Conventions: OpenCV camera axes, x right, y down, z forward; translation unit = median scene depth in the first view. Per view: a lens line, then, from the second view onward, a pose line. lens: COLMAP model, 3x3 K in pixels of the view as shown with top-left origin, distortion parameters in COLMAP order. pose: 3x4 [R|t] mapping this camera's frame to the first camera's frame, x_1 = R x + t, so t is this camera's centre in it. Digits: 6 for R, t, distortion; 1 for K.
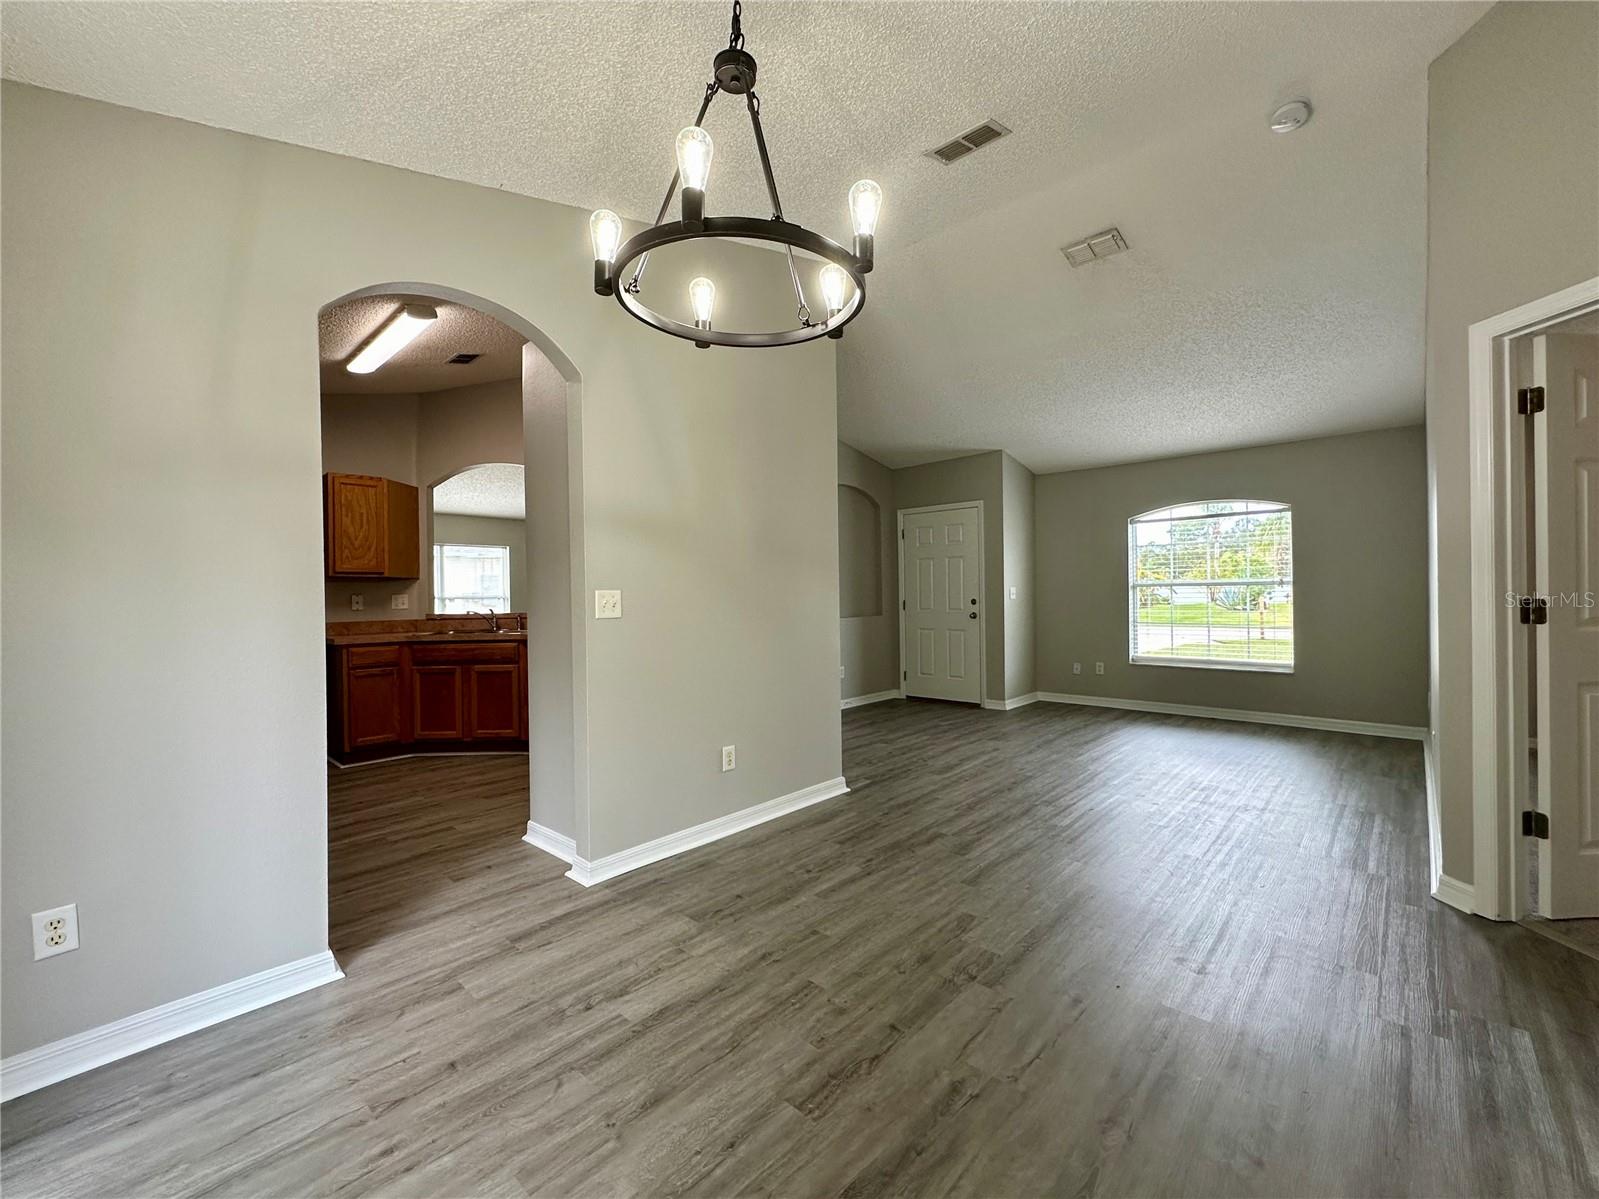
lens RADIAL K [[654.0, 0, 805.5], [0, 654.0, 598.3], [0, 0, 1]] dist [-0.010121, 0.000319]
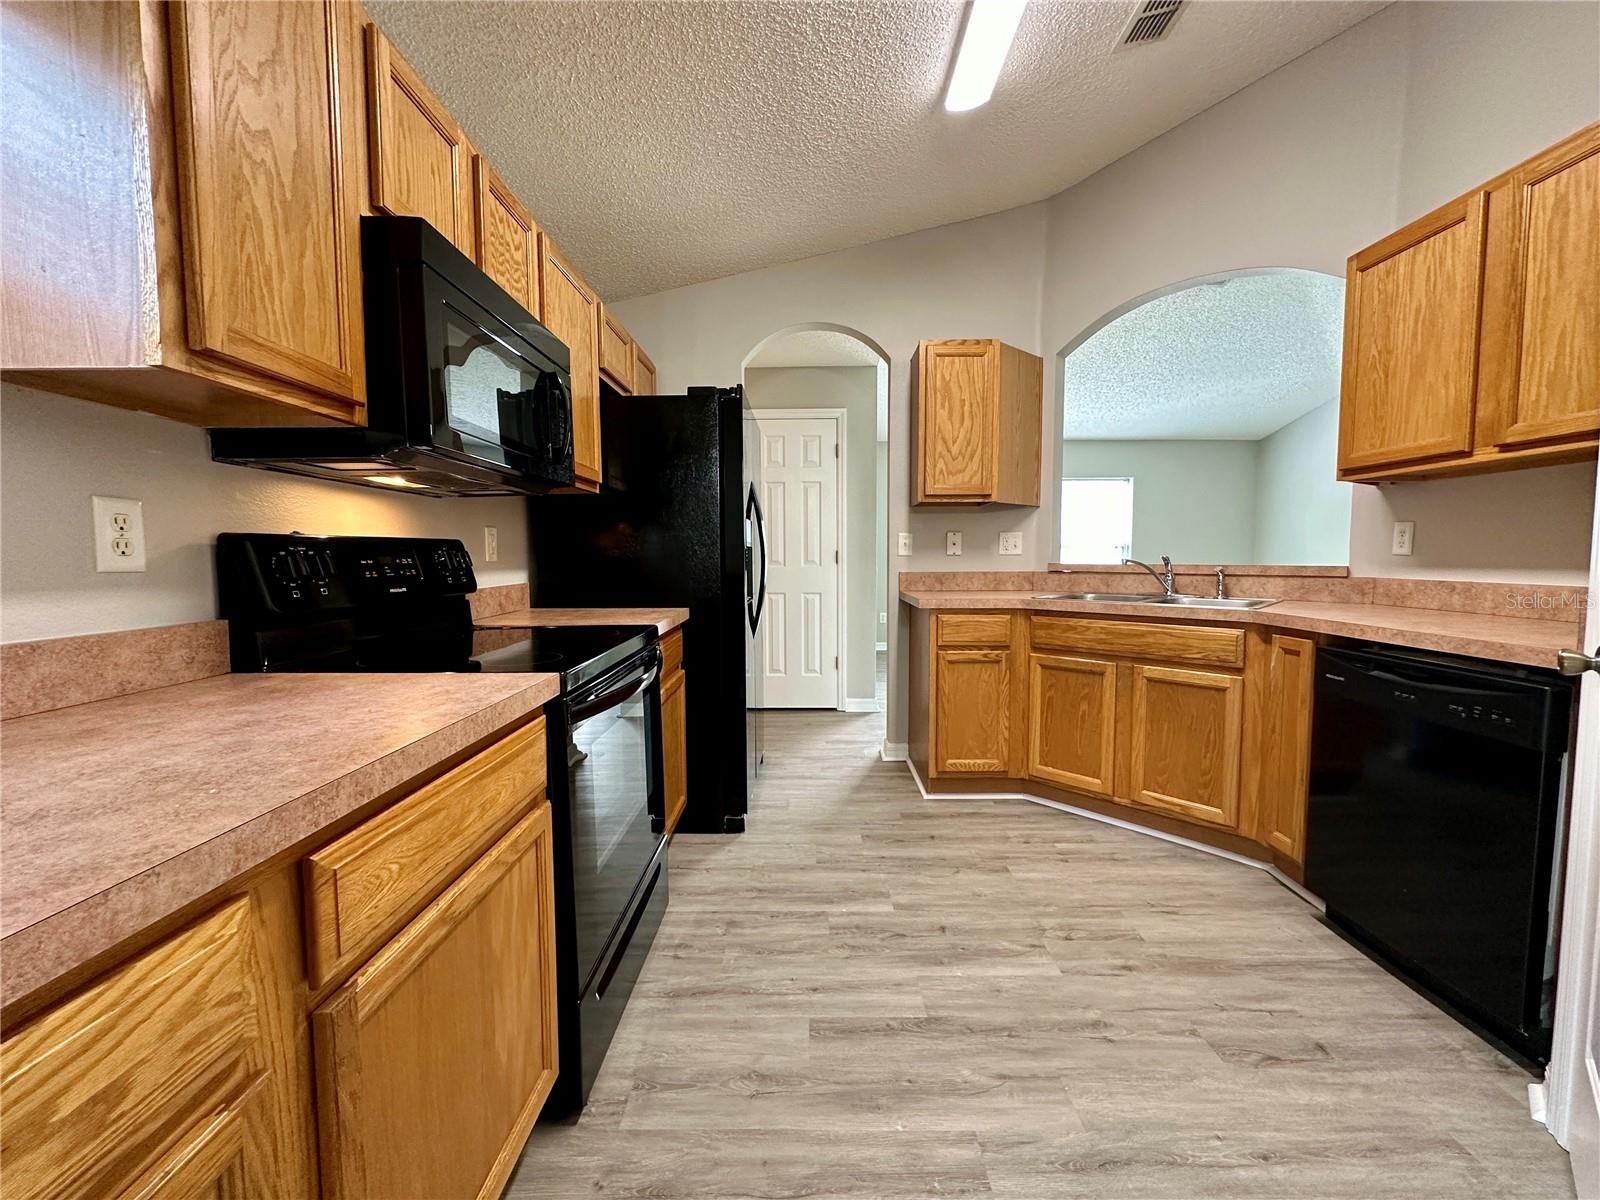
lens RADIAL K [[643.0, 0, 804.9], [0, 643.0, 597.9], [0, 0, 1]] dist [0.002022, -0.000080]
pose [[0.665776, 0.061208, -0.743637, -0.057654], [-0.008127, 0.997165, 0.074800, 0.002687], [0.746107, -0.043756, 0.664386, 0.086527]]
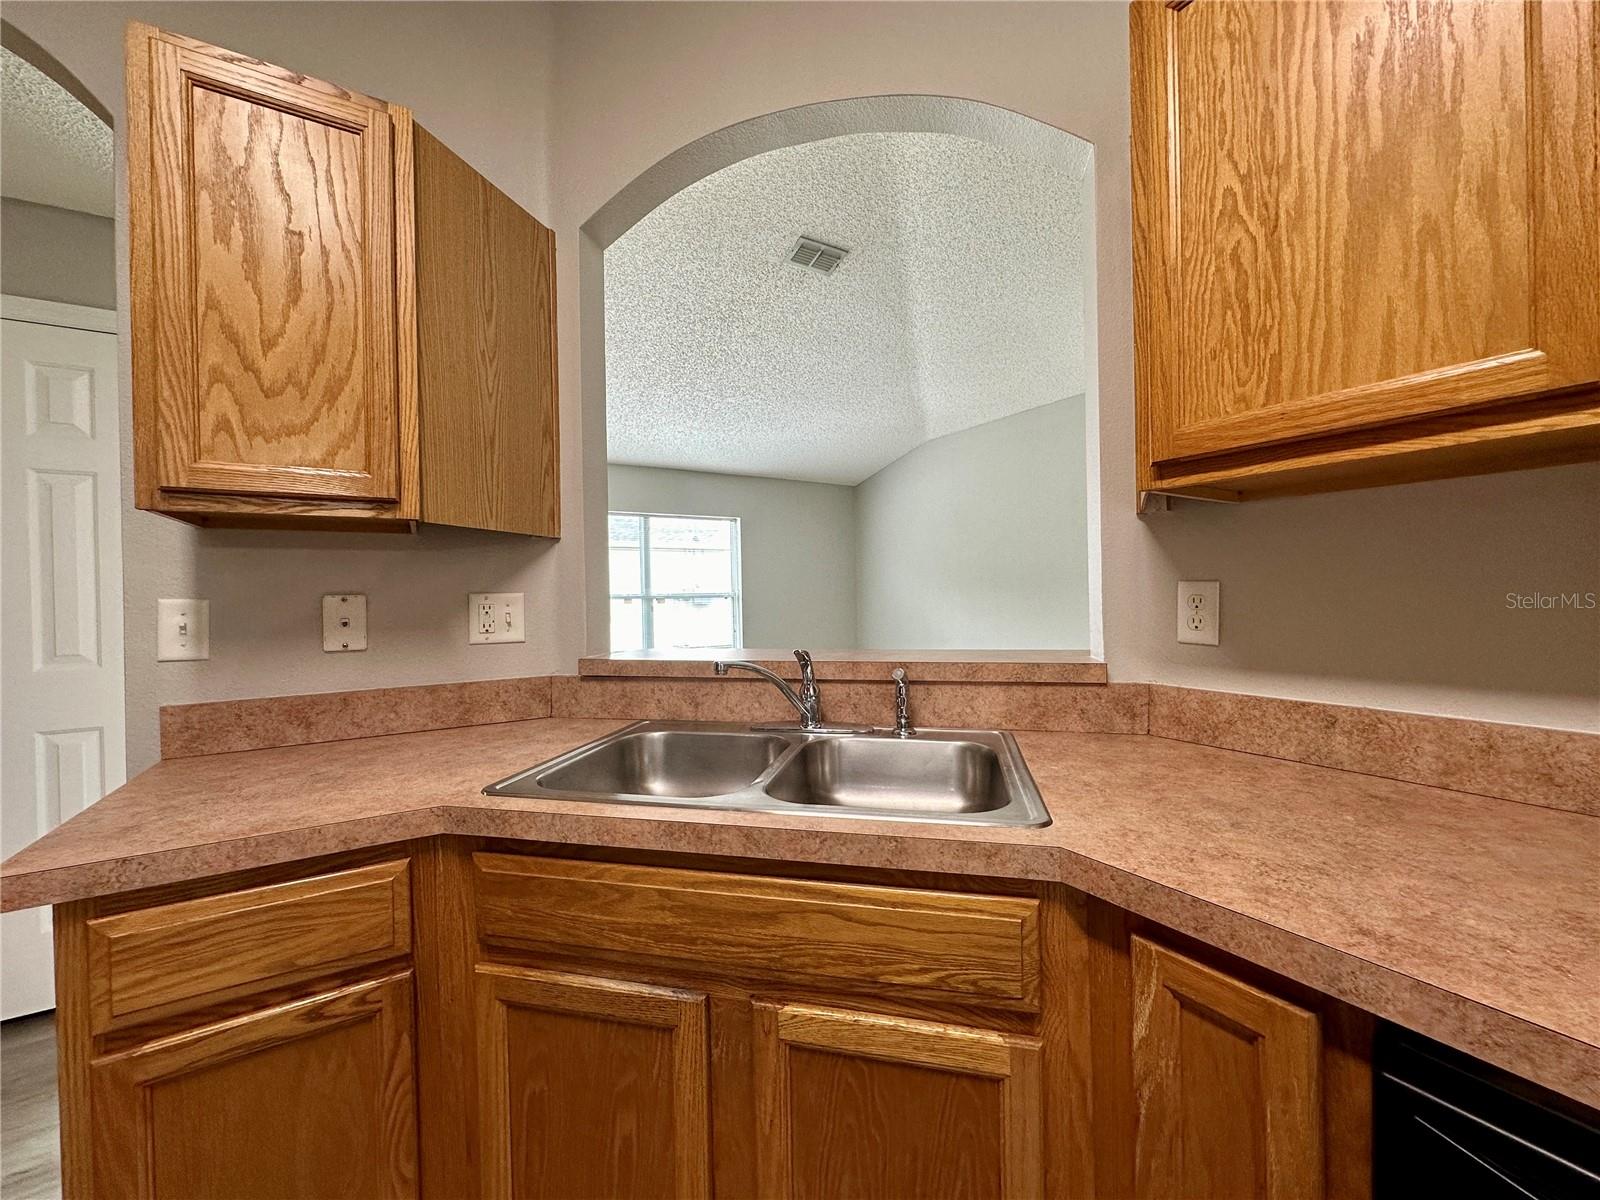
lens RADIAL K [[643.0, 0, 804.9], [0, 643.0, 597.9], [0, 0, 1]] dist [0.002022, -0.000080]
pose [[0.961238, -0.002042, -0.275712, -0.083892], [0.004130, 0.999967, 0.006992, -0.001023], [0.275689, -0.007860, 0.961215, 0.155240]]
